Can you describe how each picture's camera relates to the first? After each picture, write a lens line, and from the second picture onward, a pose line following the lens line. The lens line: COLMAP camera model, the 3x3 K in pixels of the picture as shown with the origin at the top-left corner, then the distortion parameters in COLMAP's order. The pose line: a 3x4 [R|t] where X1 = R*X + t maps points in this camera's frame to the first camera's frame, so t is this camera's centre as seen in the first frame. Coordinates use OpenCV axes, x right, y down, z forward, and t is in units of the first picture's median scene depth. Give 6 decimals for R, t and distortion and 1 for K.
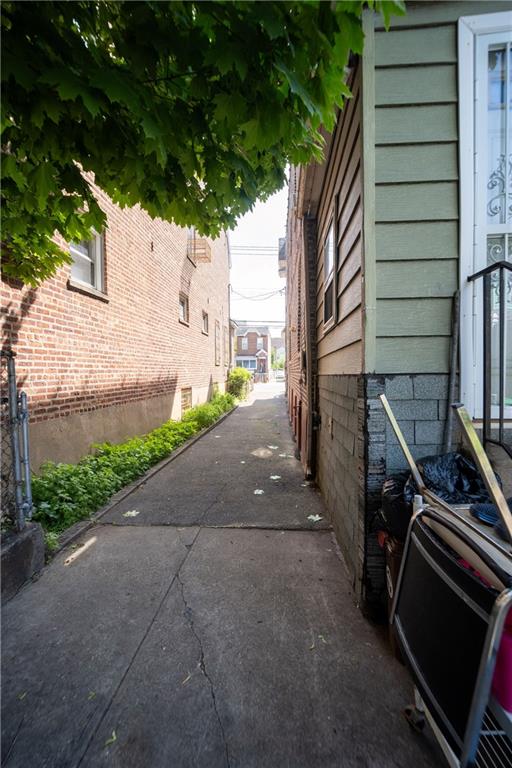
lens RADIAL K [[319.0, 0, 259.5], [0, 319.0, 386.0], [0, 0, 1]] dist [-0.016938, 0.003168]
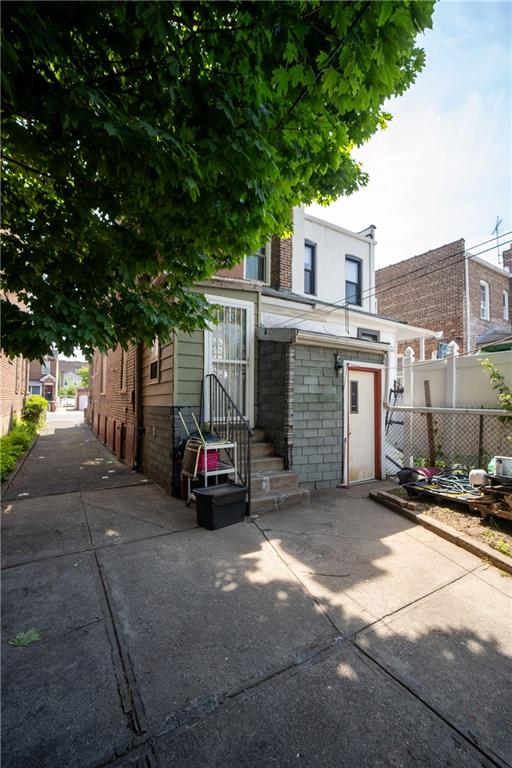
lens RADIAL K [[319.0, 0, 256.9], [0, 319.0, 390.3], [0, 0, 1]] dist [-0.016938, 0.003168]
pose [[0.817973, 0.035279, 0.574174, -0.355964], [0.009061, 0.997204, -0.074180, 0.018692], [-0.575186, 0.065880, 0.815366, -0.898797]]
